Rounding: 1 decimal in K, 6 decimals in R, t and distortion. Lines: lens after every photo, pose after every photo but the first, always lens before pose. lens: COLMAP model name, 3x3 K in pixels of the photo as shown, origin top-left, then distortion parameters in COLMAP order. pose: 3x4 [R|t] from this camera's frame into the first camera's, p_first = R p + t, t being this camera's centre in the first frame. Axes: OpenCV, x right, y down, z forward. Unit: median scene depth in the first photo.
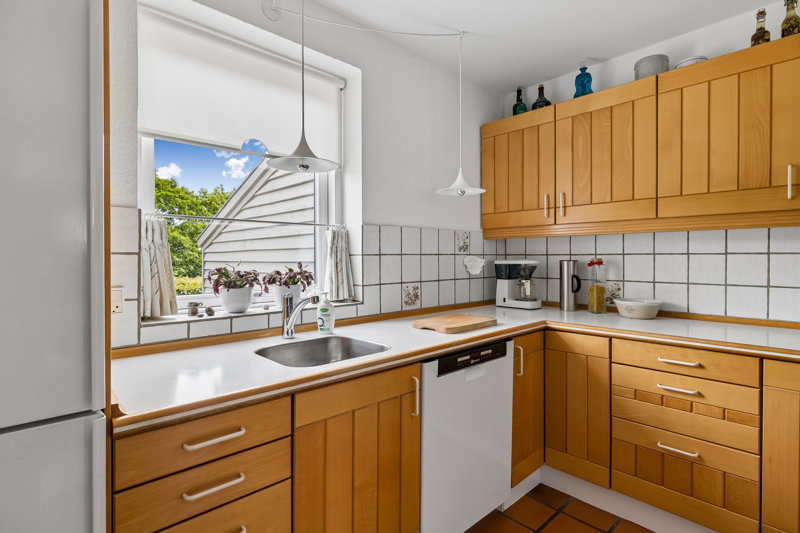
lens RADIAL K [[412.7, 0, 400.2], [0, 412.7, 260.1], [0, 0, 1]] dist [0.000606, 0.000076]
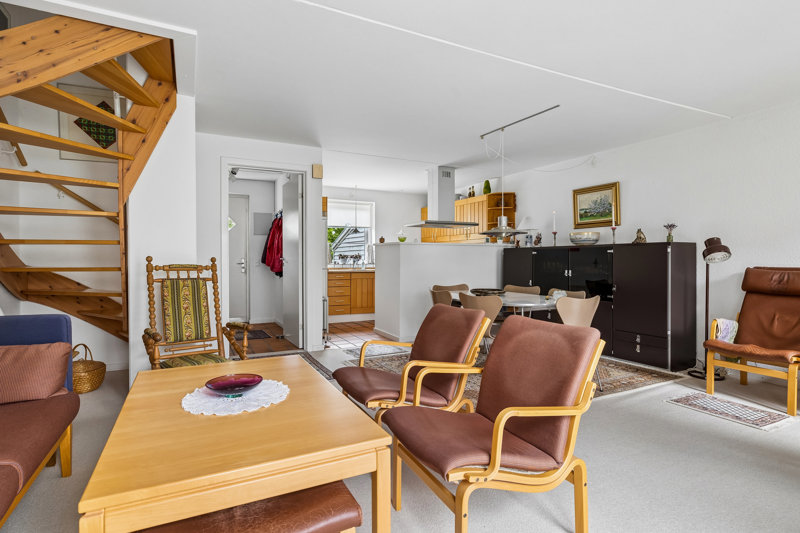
lens RADIAL K [[412.7, 0, 399.7], [0, 412.7, 265.9], [0, 0, 1]] dist [0.000606, 0.000076]
pose [[0.964758, 0.016565, -0.262618, 1.244799], [-0.014892, 0.999854, 0.008358, 0.092459], [0.262718, -0.004152, 0.964864, -2.875500]]
